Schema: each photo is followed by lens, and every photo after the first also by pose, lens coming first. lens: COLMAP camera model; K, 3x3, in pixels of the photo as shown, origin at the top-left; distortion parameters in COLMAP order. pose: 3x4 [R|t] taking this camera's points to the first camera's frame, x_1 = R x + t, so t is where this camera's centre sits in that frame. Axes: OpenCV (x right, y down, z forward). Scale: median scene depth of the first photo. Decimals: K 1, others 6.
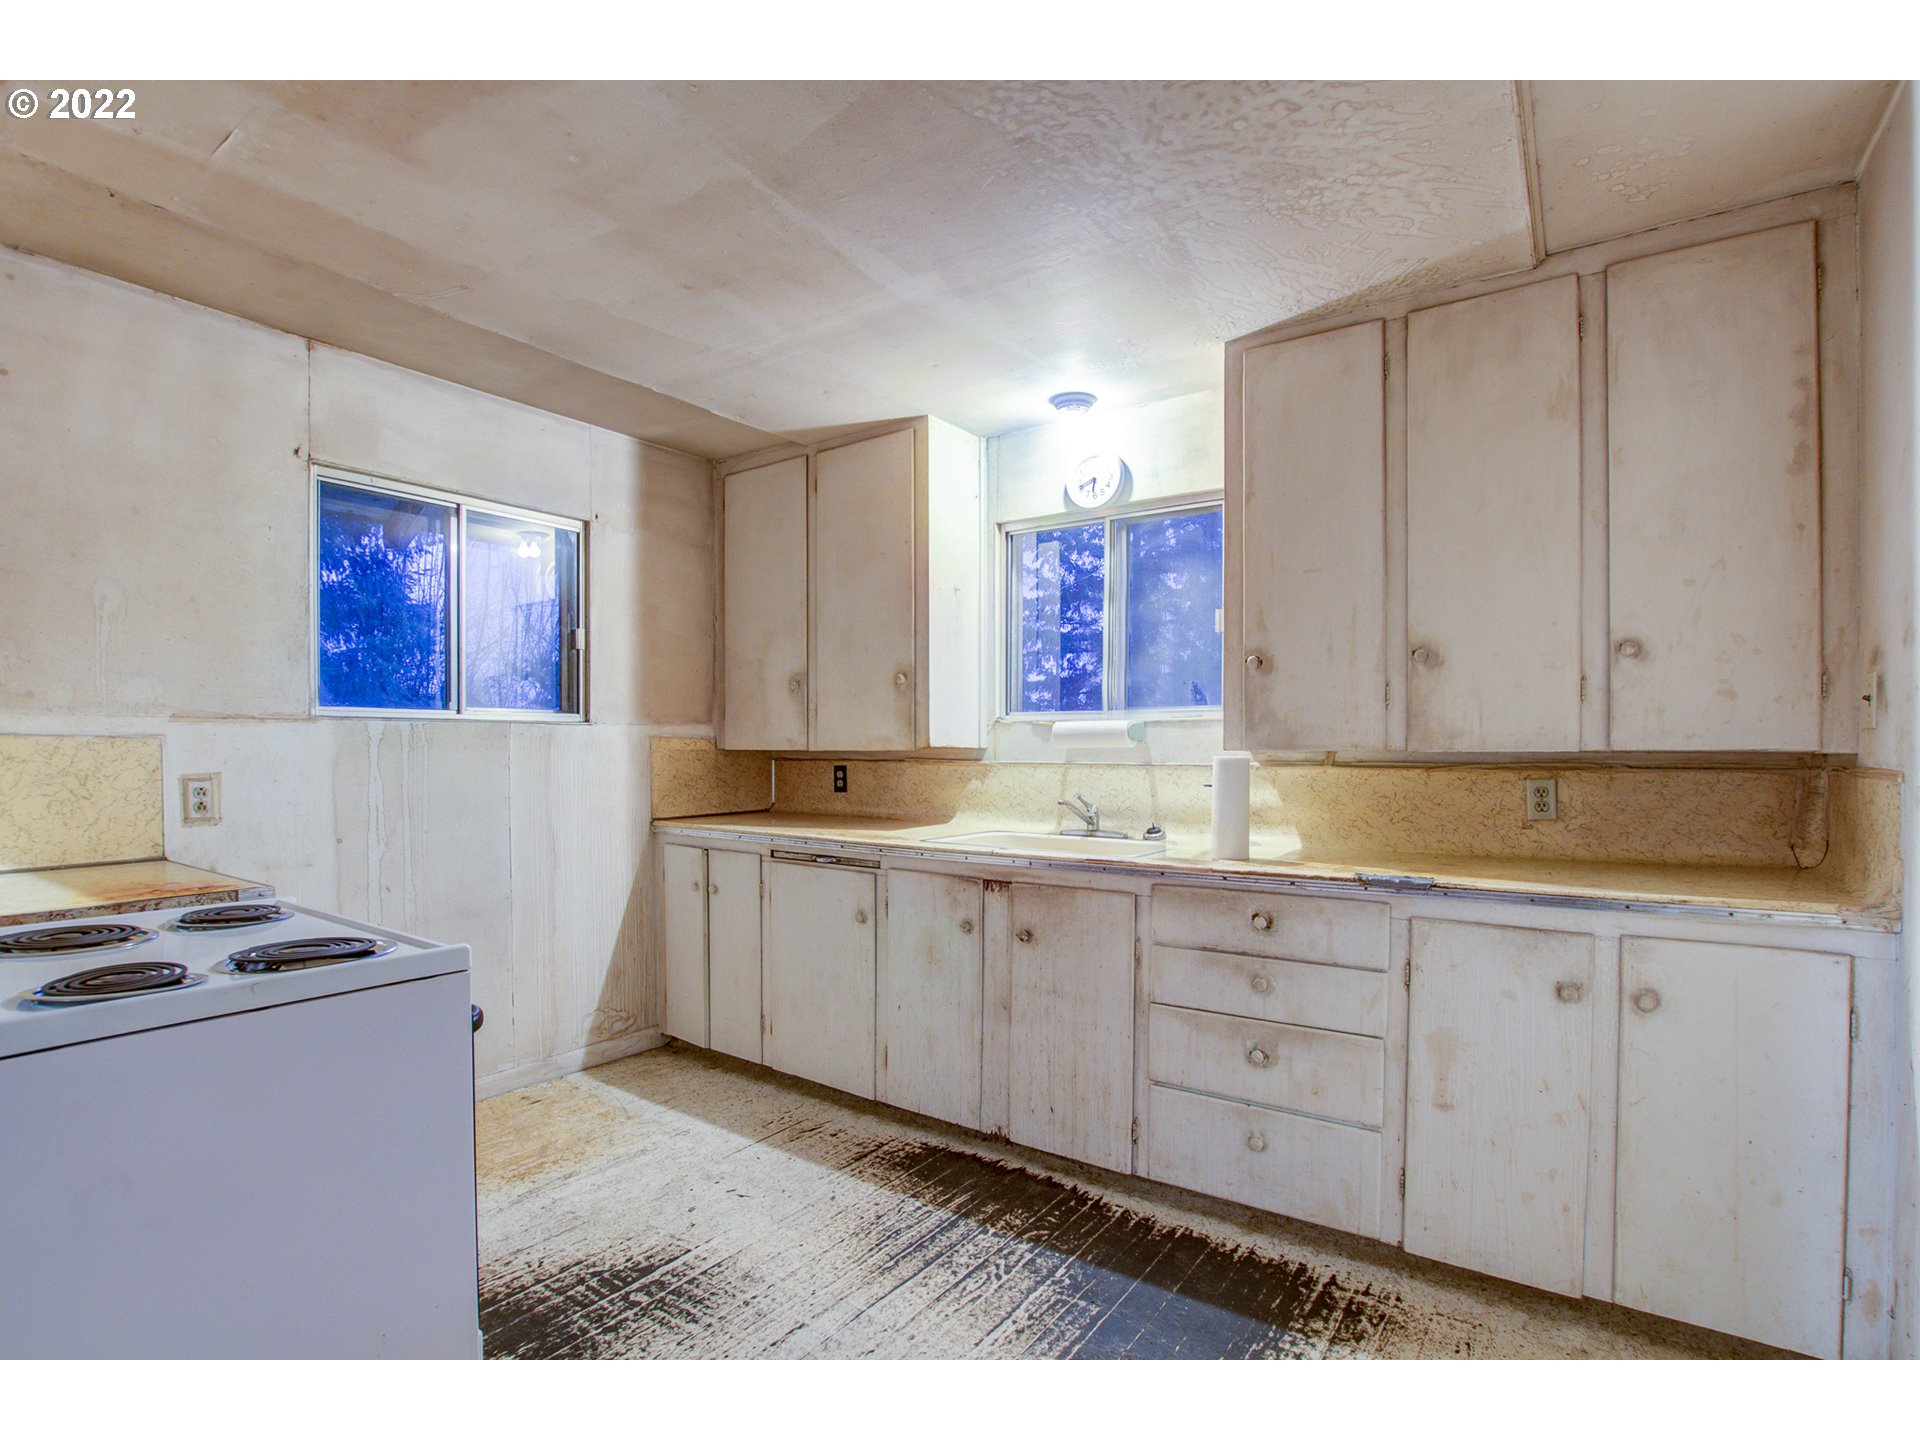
lens RADIAL K [[903.6, 0, 977.8], [0, 903.6, 721.3], [0, 0, 1]] dist [-0.031245, 0.001900]
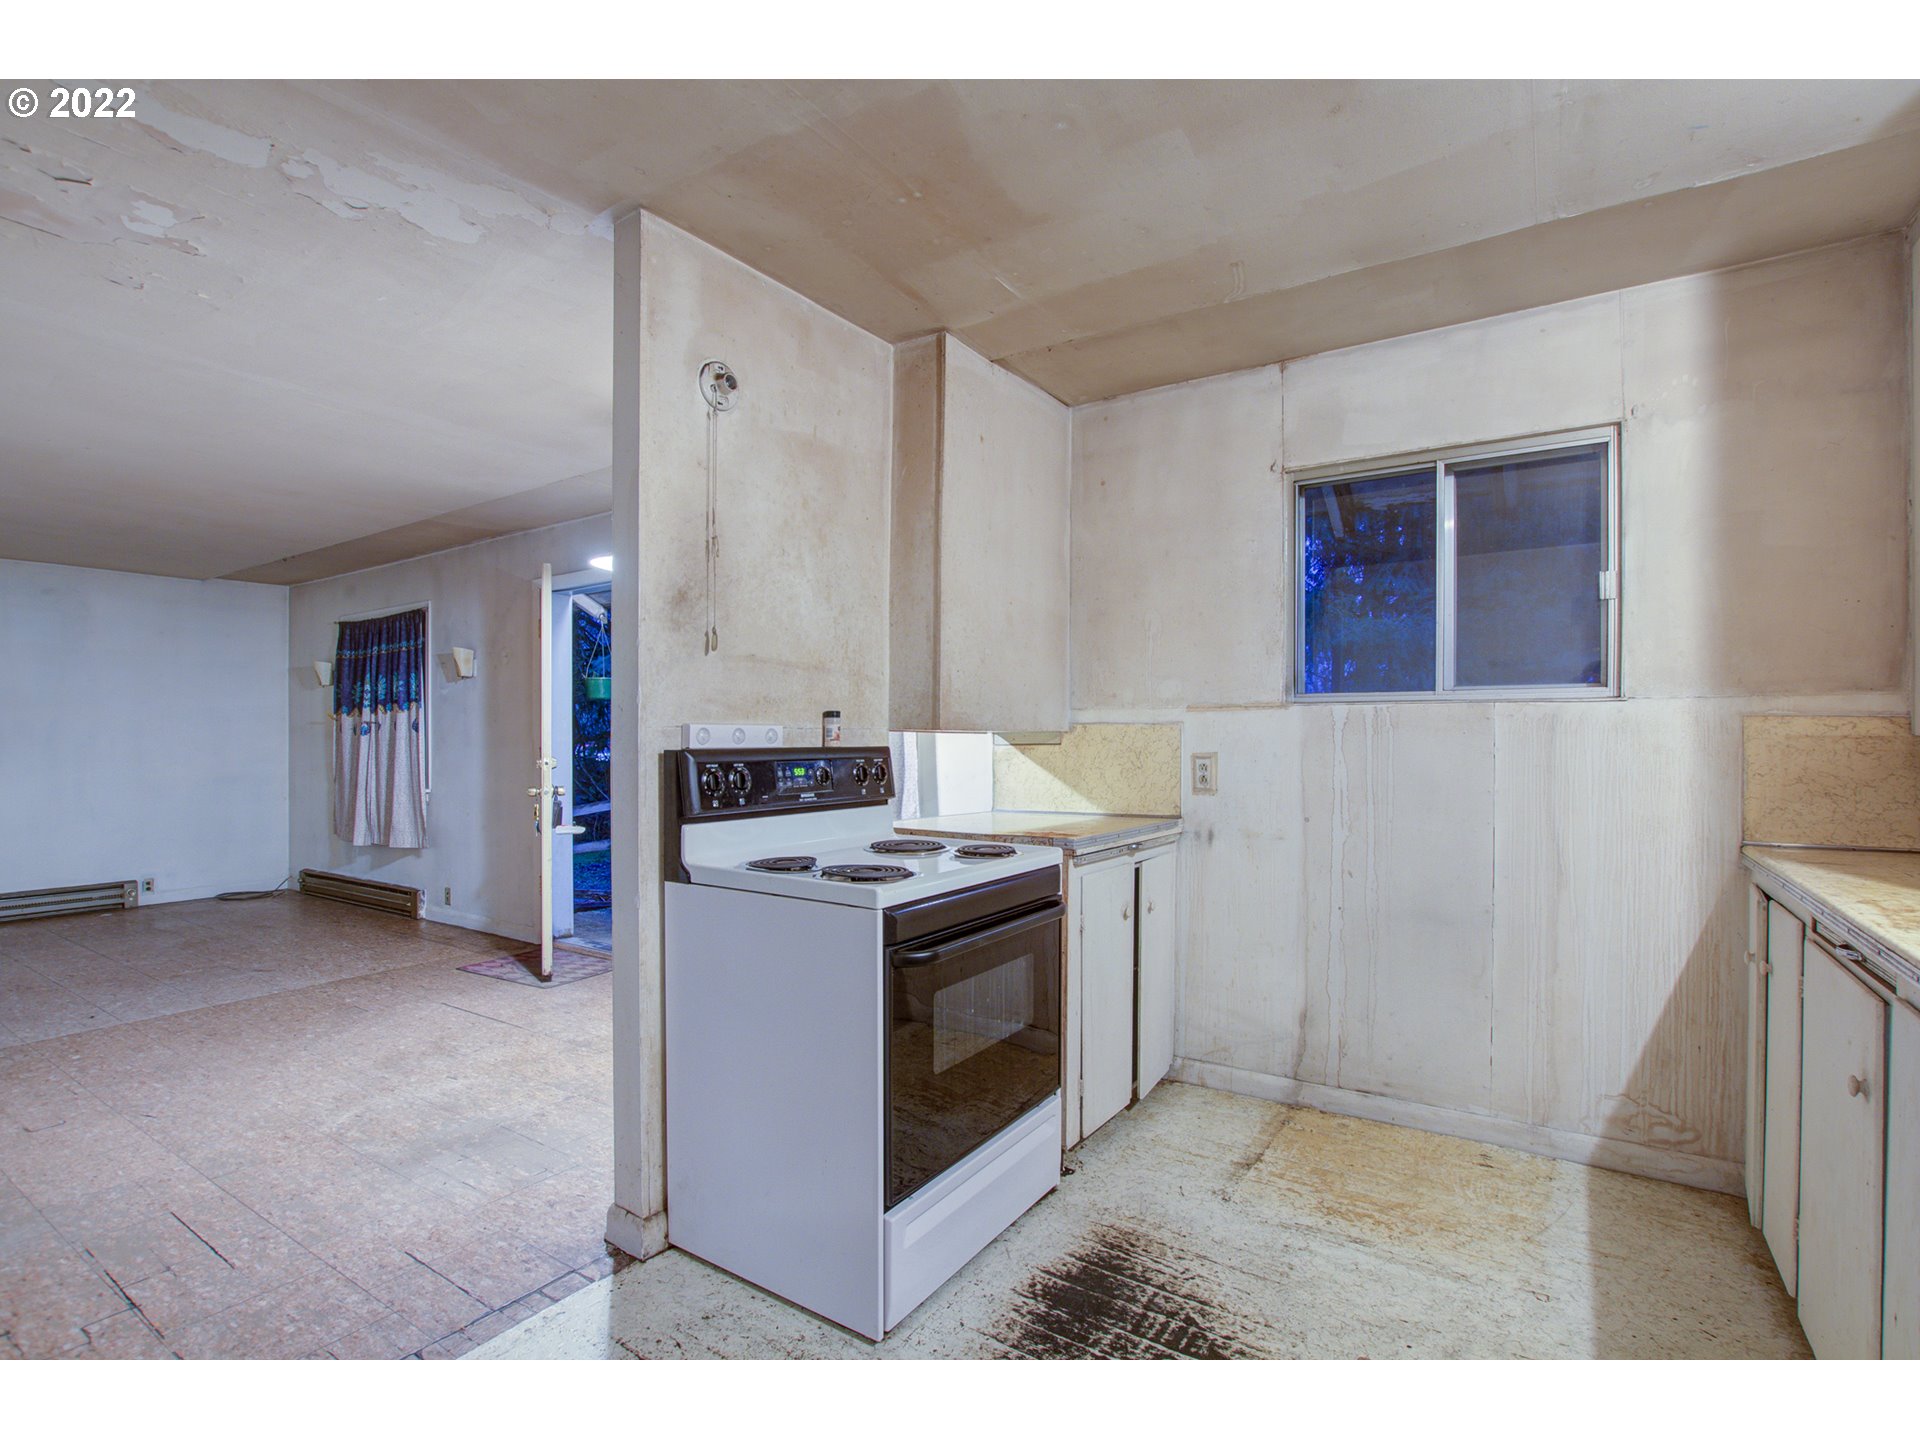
lens RADIAL K [[903.6, 0, 977.8], [0, 903.6, 721.3], [0, 0, 1]] dist [-0.031245, 0.001900]
pose [[0.028977, -0.016546, -0.999443, 0.276959], [0.024176, 0.999582, -0.015847, 0.019789], [0.999288, -0.023703, 0.029365, 0.466462]]
